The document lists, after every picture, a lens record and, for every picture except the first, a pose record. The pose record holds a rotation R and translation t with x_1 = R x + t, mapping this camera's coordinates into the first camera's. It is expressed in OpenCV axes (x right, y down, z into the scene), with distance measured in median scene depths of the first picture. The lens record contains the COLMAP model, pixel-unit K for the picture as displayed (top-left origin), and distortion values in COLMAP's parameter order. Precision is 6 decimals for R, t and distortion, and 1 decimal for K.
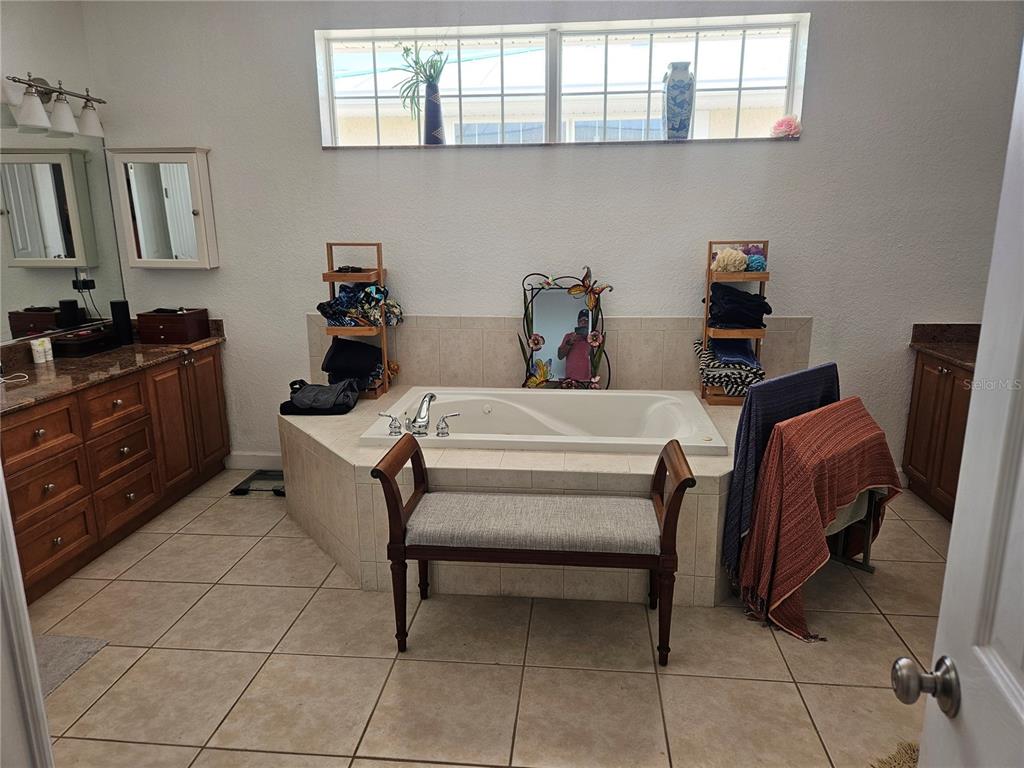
lens RADIAL K [[683.6, 0, 514.0], [0, 683.6, 385.0], [0, 0, 1]] dist [0.054835, -0.041285]
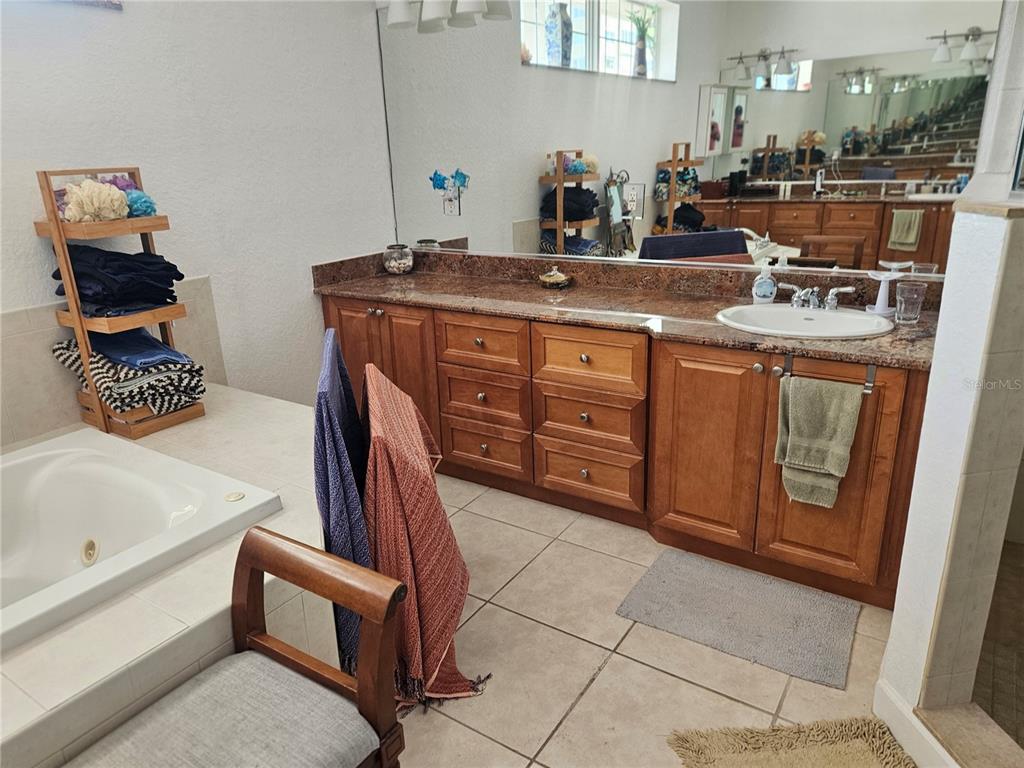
lens RADIAL K [[683.6, 0, 511.5], [0, 683.6, 381.7], [0, 0, 1]] dist [0.054835, -0.041285]
pose [[0.459761, -0.286271, 0.840636, -0.070449], [0.226796, 0.953076, 0.200522, -0.070142], [-0.858594, 0.098460, 0.503113, 0.396607]]
